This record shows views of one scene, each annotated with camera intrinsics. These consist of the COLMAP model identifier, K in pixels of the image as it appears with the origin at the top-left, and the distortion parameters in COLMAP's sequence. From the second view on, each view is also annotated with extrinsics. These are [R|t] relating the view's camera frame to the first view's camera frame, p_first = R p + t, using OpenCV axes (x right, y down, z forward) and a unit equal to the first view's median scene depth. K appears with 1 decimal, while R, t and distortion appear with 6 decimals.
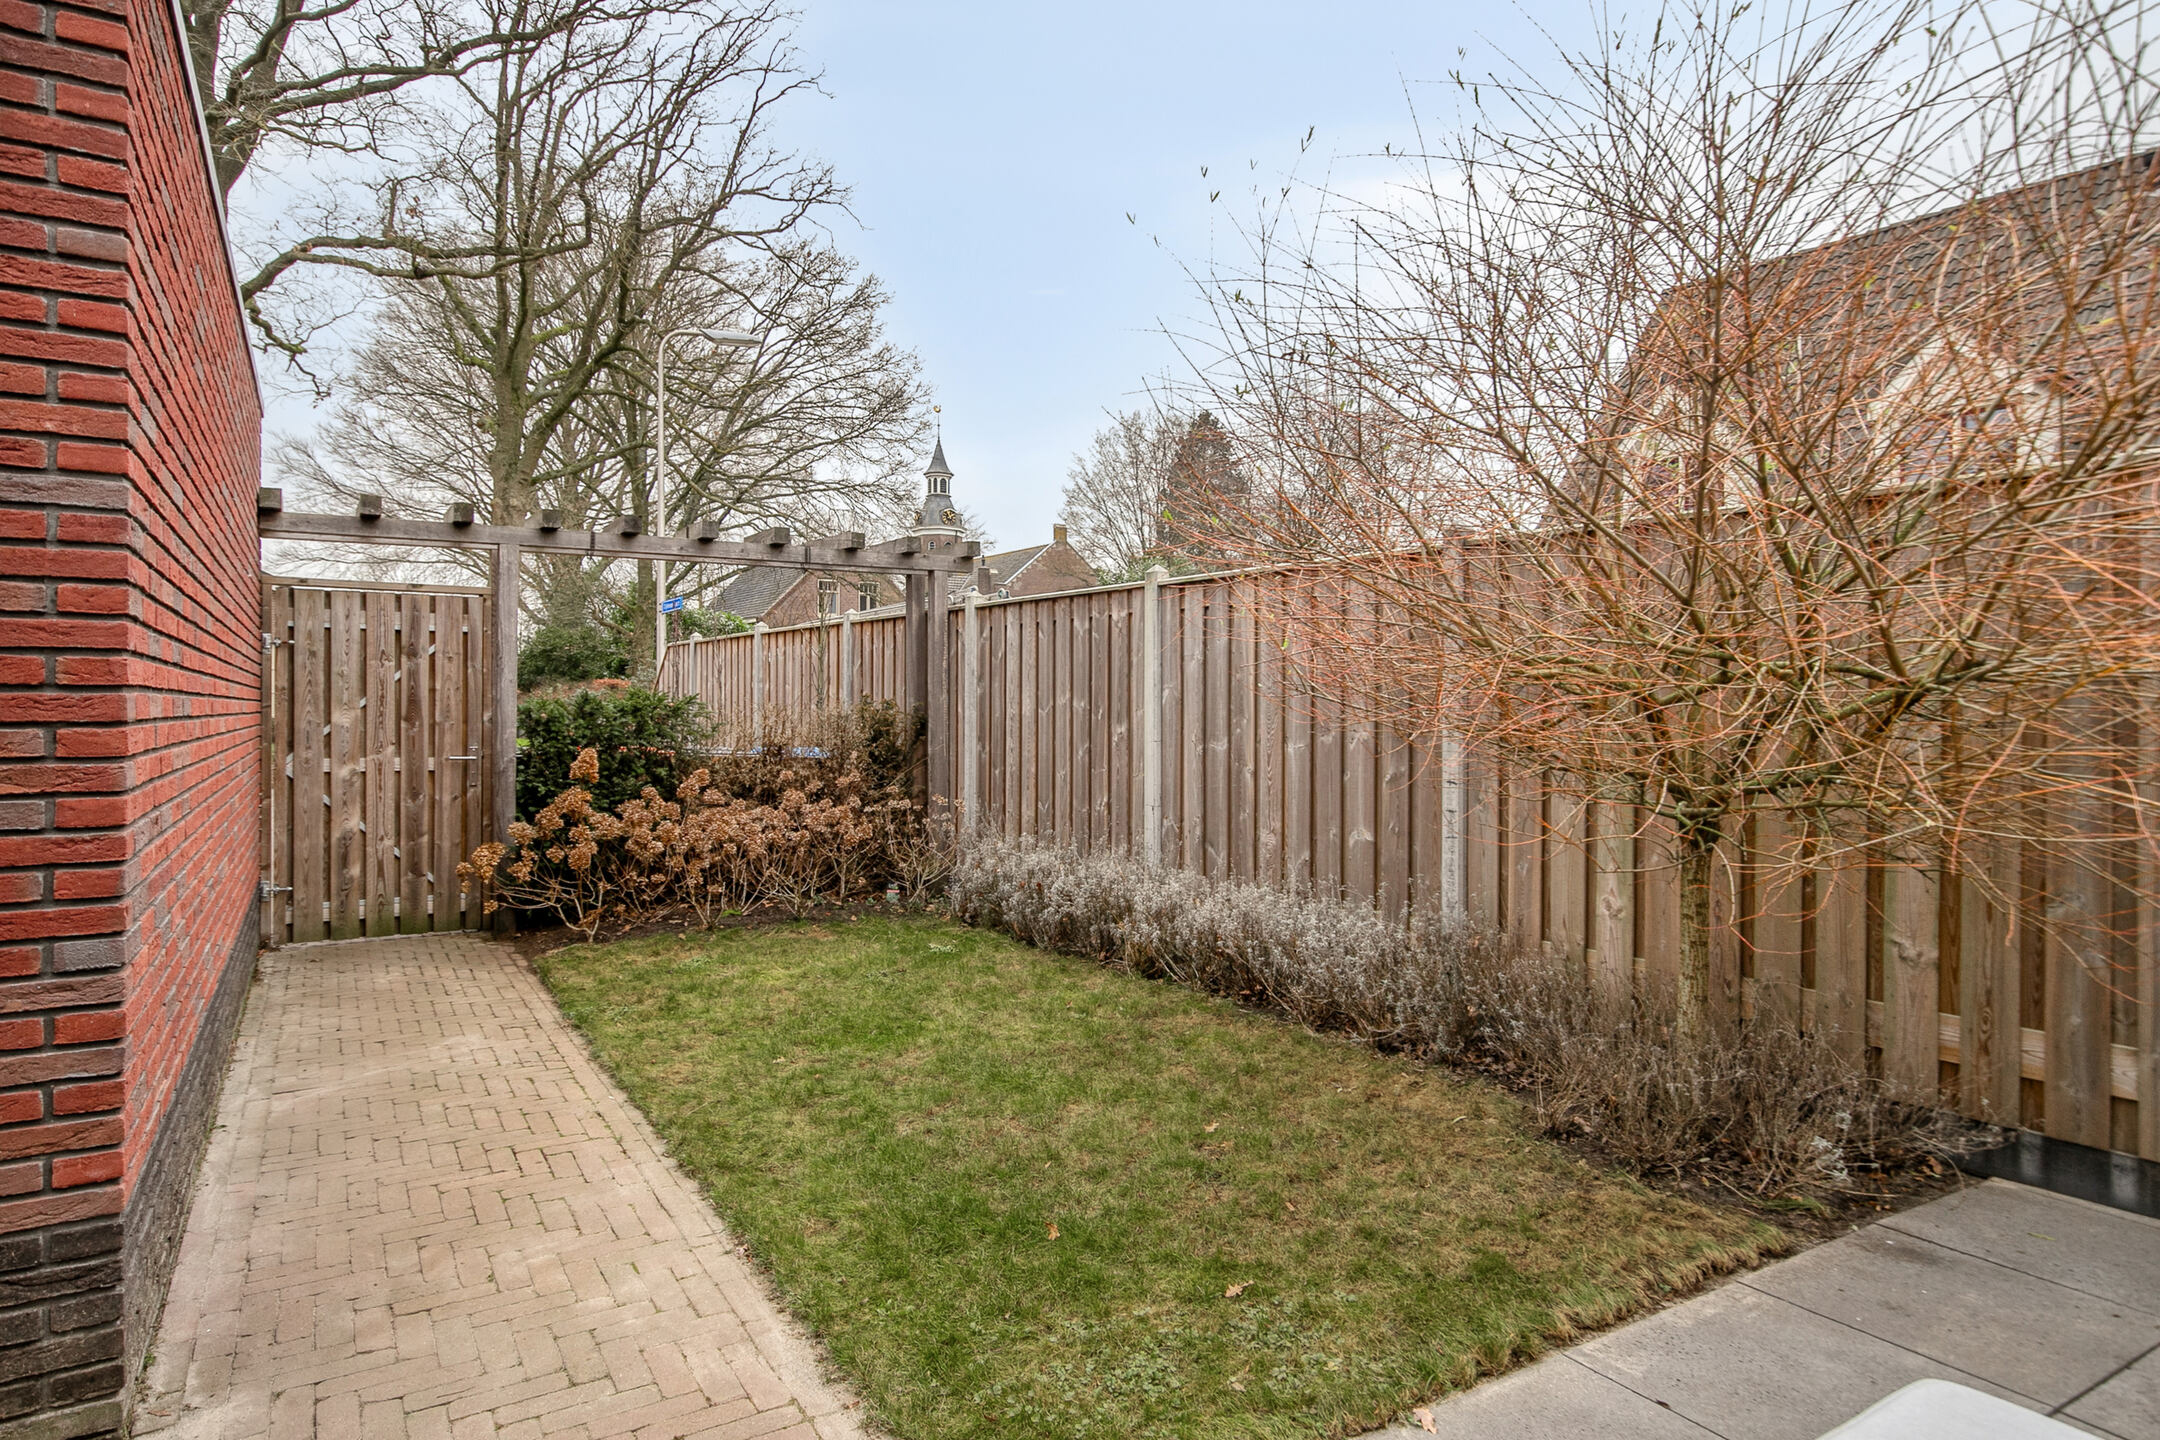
lens RADIAL K [[1174.6, 0, 1028.6], [0, 1174.6, 738.7], [0, 0, 1]] dist [-0.013503, 0.005306]
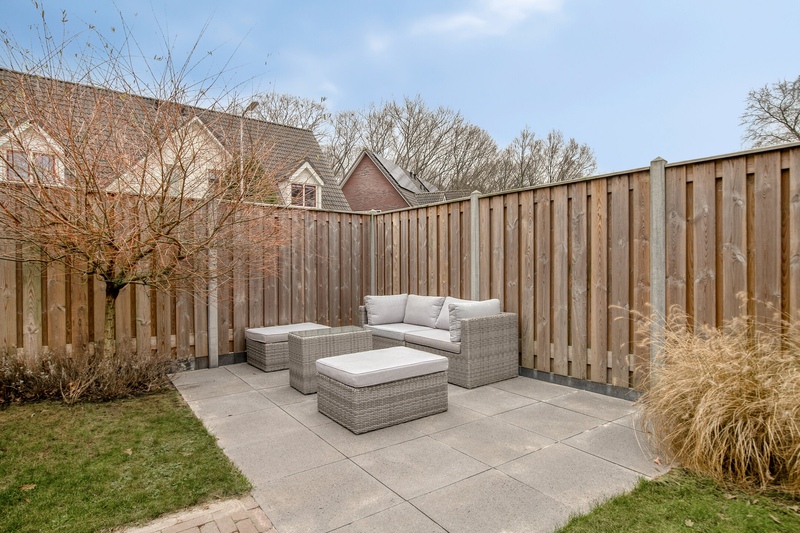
lens RADIAL K [[435.1, 0, 402.6], [0, 435.1, 267.6], [0, 0, 1]] dist [-0.013503, 0.005306]
pose [[-0.079884, -0.005361, 0.996790, -0.673890], [0.022977, 0.999710, 0.007218, 0.019674], [-0.996539, 0.023480, -0.079737, 0.296209]]
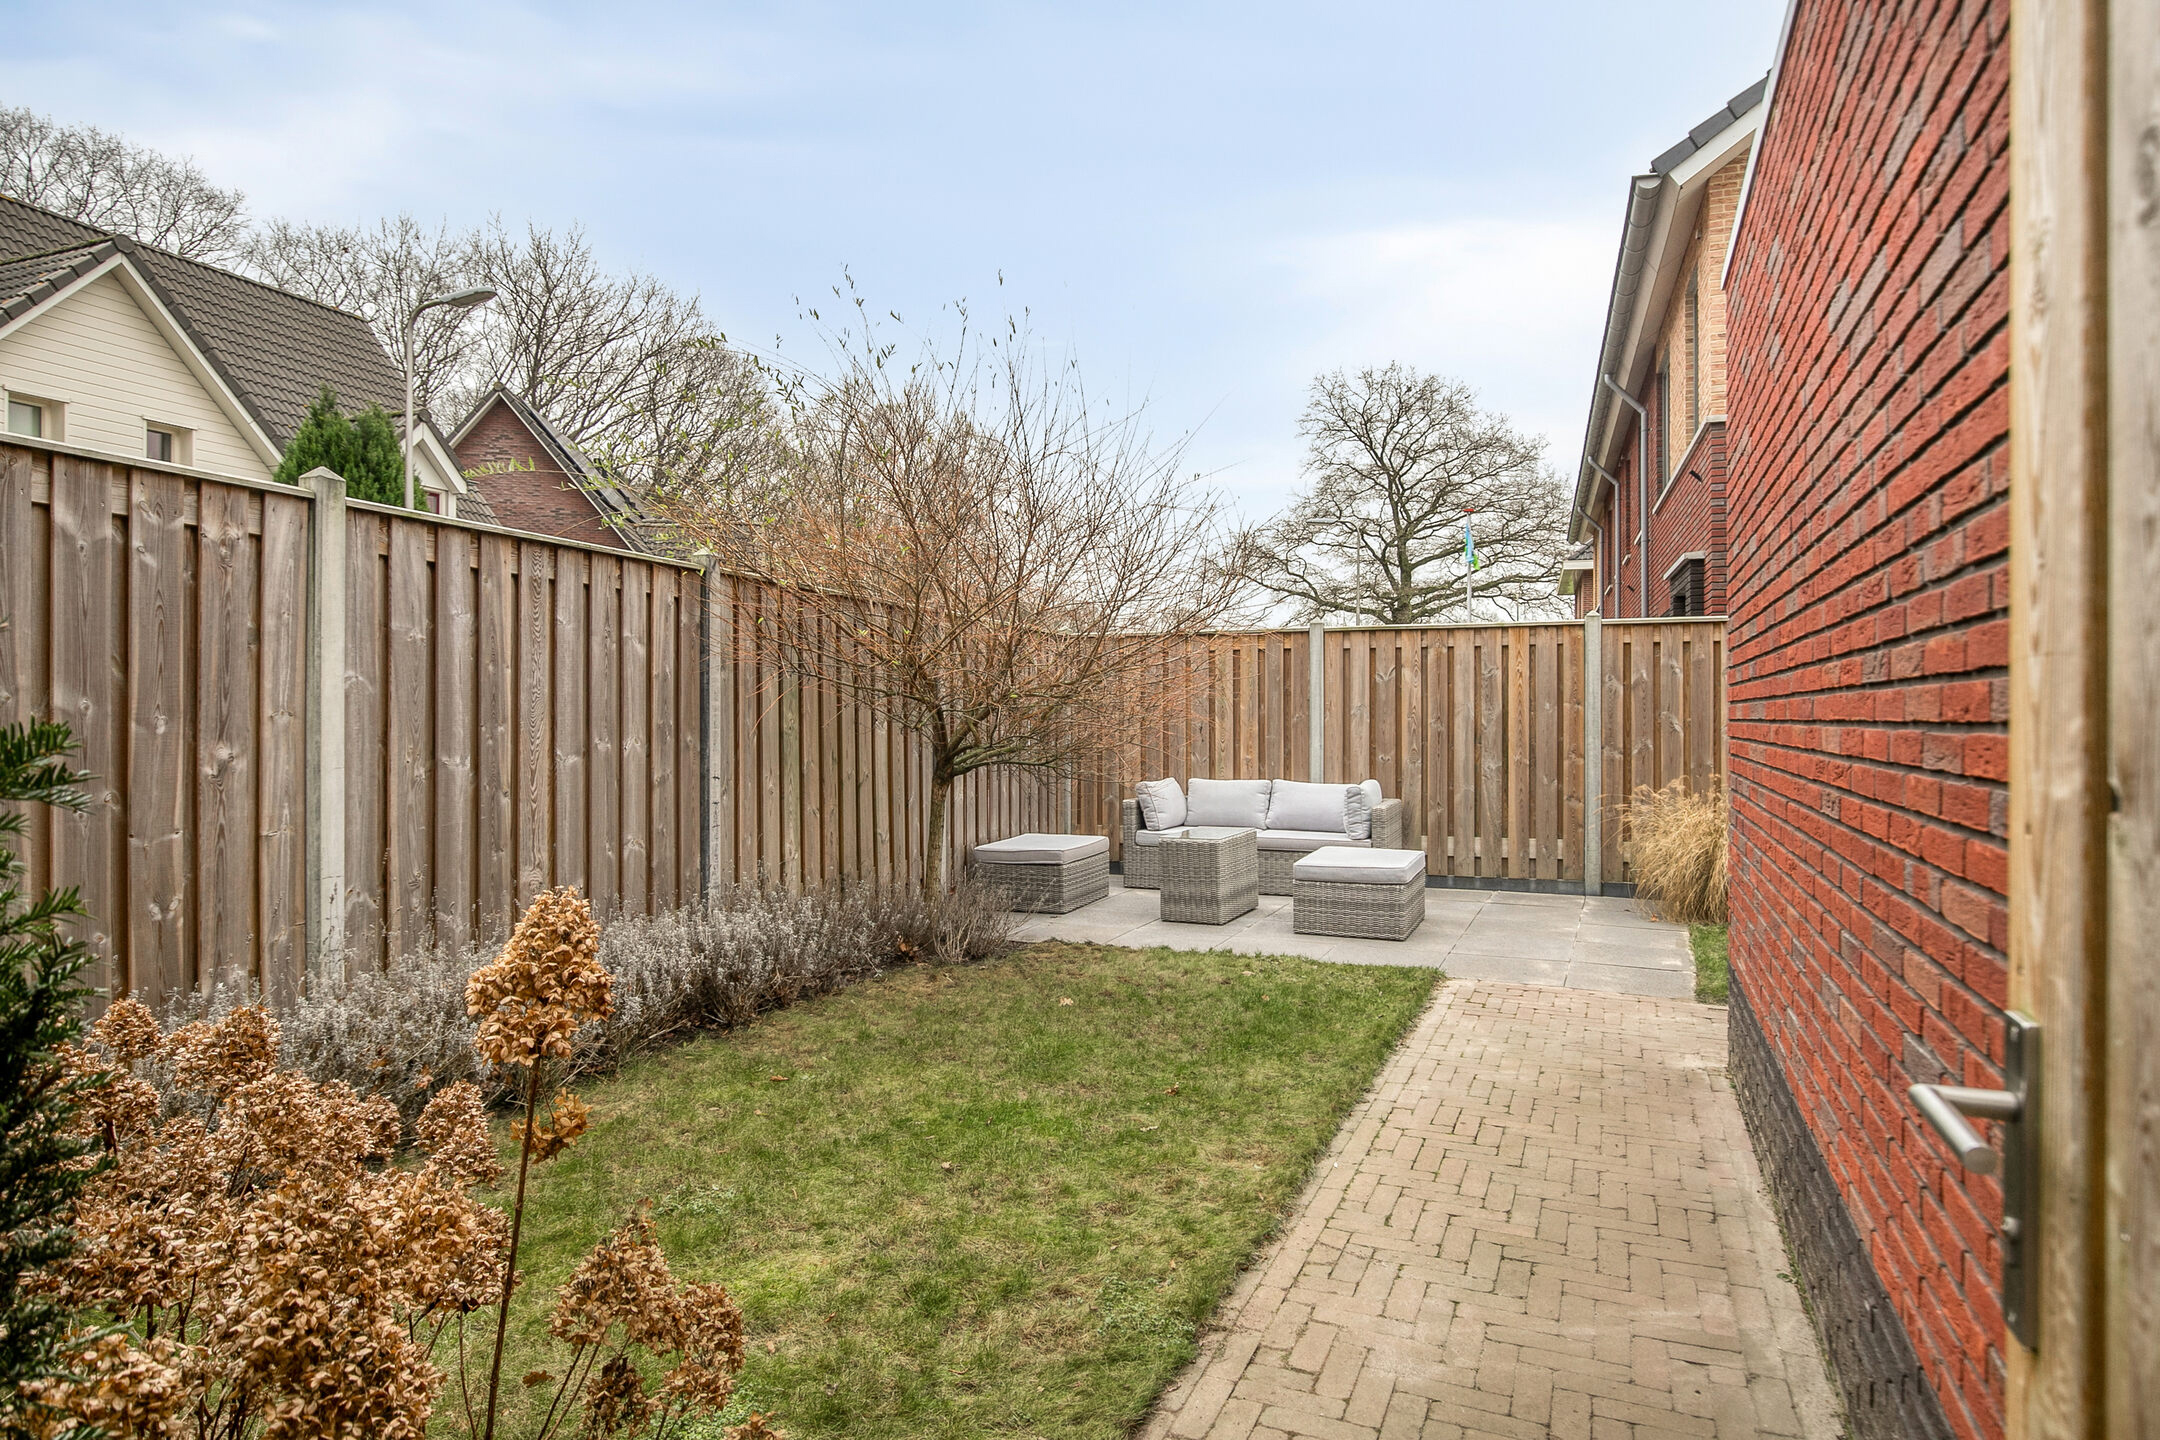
lens RADIAL K [[1174.6, 0, 1079.7], [0, 1174.6, 719.0], [0, 0, 1]] dist [-0.013503, 0.005306]
pose [[-0.568404, -0.004893, 0.822735, -1.098711], [0.012760, 0.999810, 0.014762, -0.045856], [-0.822650, 0.018889, -0.568234, 1.876894]]
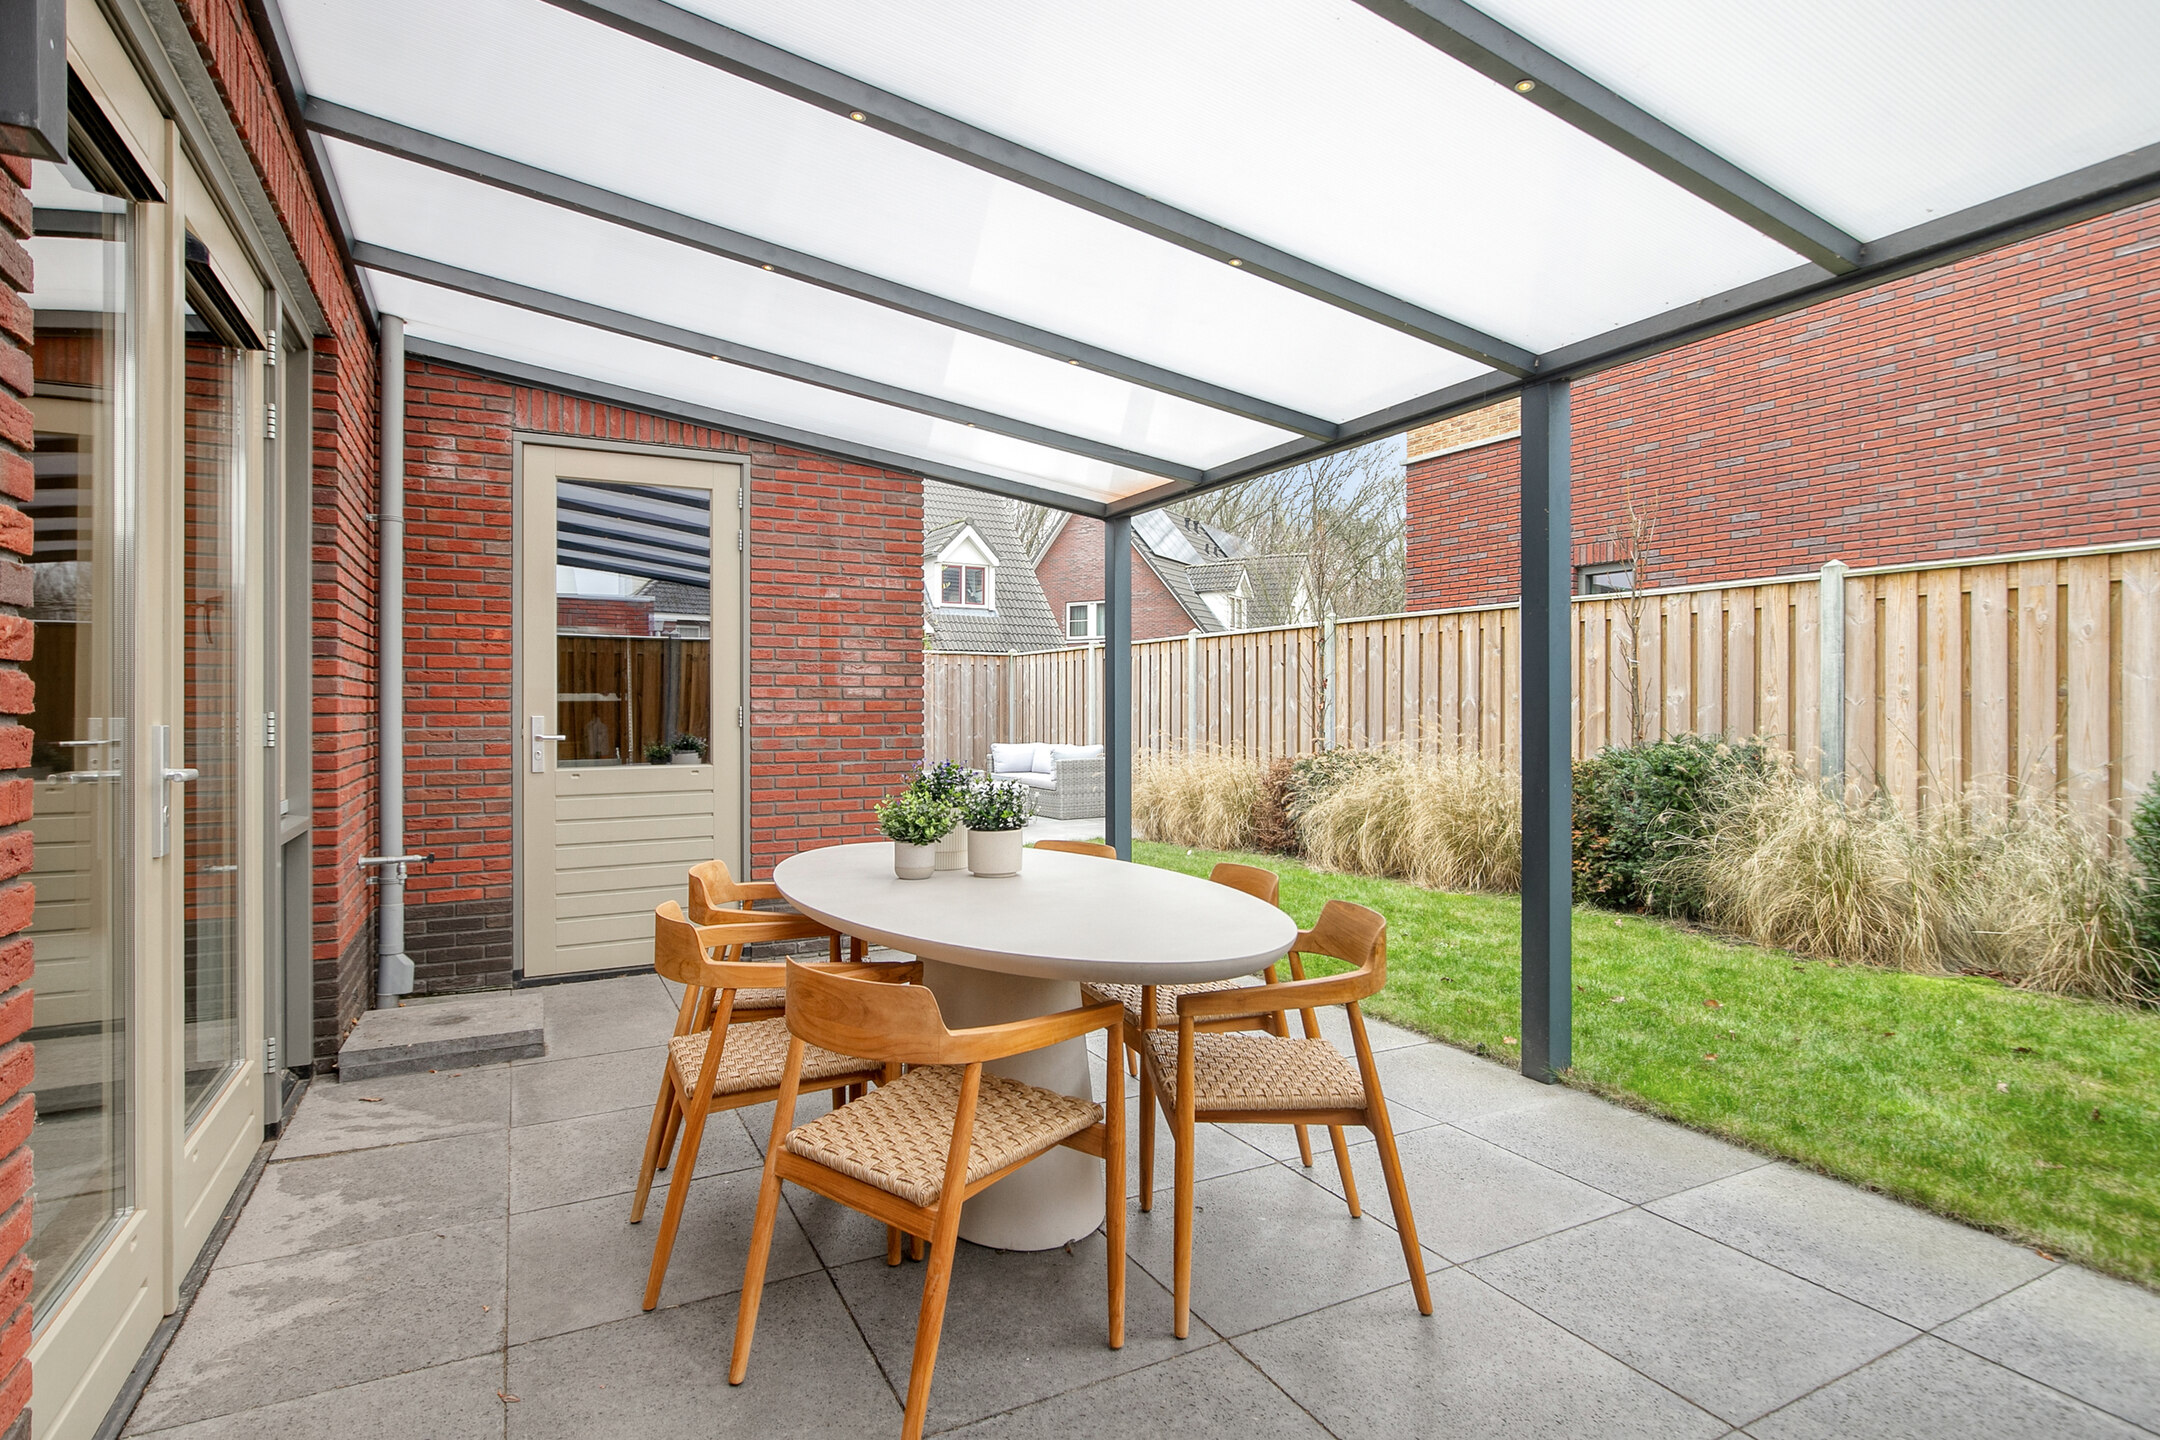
lens RADIAL K [[1063.0, 0, 1069.0], [0, 1063.0, 707.3], [0, 0, 1]] dist [-0.006803, 0.000236]
pose [[0.068167, -0.000131, 0.997674, -2.895279], [0.023782, 0.999716, -0.001493, 0.011580], [-0.997390, 0.023828, 0.068151, -0.236413]]
